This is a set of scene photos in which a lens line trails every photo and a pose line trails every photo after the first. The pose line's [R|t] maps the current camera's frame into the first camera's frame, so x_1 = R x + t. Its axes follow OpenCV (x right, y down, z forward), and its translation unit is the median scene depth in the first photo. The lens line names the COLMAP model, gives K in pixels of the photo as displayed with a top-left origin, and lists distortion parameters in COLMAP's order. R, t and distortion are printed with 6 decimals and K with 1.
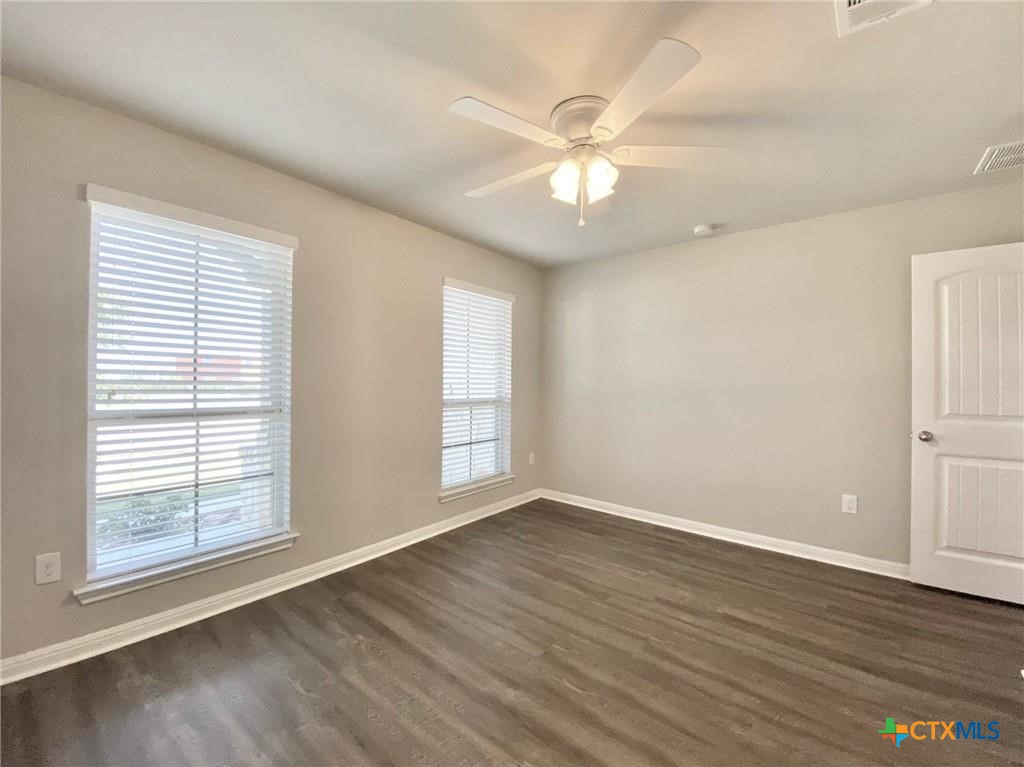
lens RADIAL K [[418.9, 0, 512.0], [0, 418.9, 383.5], [0, 0, 1]] dist [0.042241, -0.034049]
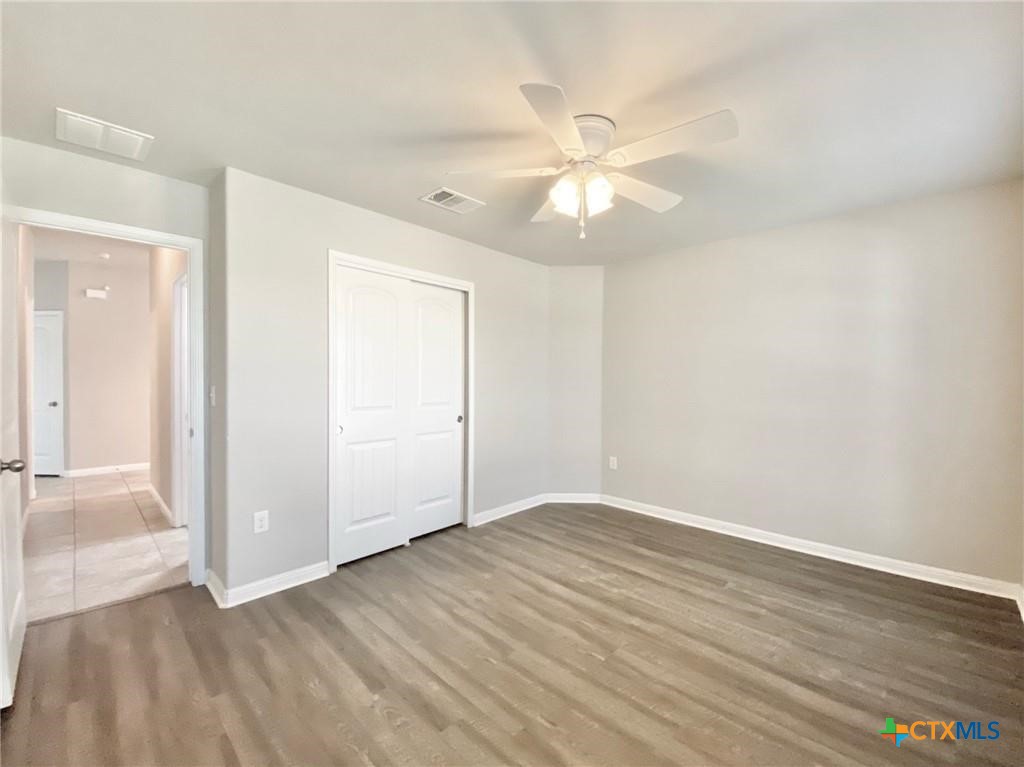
lens RADIAL K [[418.9, 0, 512.0], [0, 418.9, 383.5], [0, 0, 1]] dist [0.042241, -0.034049]
pose [[-0.995816, -0.016978, 0.089786, 0.230760], [-0.016561, 0.999848, 0.005396, -0.013935], [-0.089864, 0.003886, -0.995946, 1.977656]]
